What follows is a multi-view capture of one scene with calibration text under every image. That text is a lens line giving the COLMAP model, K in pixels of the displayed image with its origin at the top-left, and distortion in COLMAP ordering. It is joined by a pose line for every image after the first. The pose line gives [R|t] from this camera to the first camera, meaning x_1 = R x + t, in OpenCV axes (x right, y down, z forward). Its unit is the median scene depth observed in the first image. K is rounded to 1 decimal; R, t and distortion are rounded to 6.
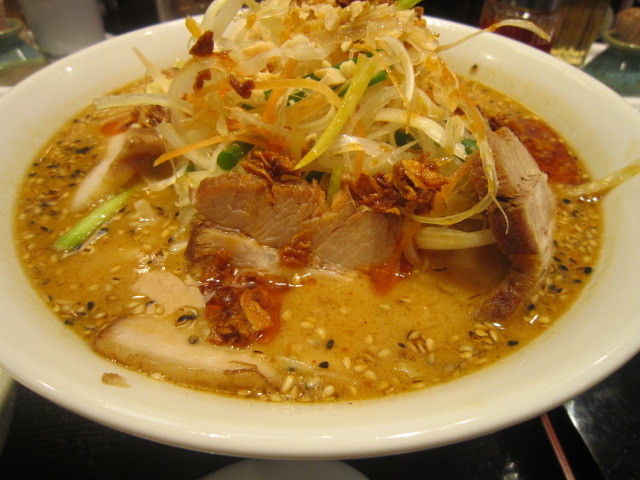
lens RADIAL K [[443.6, 0, 320.0], [0, 443.6, 240.0], [0, 0, 1]] dist [-0.059287, 0.007024]
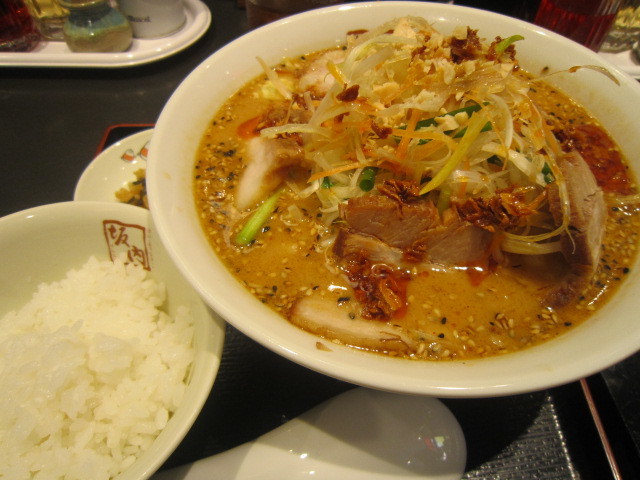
lens RADIAL K [[443.6, 0, 320.0], [0, 443.6, 240.0], [0, 0, 1]] dist [-0.059287, 0.007024]
pose [[0.998131, 0.026480, -0.055072, -0.280516], [-0.016771, 0.985333, 0.169816, -0.245787], [0.058761, -0.168575, 0.983936, -0.388472]]
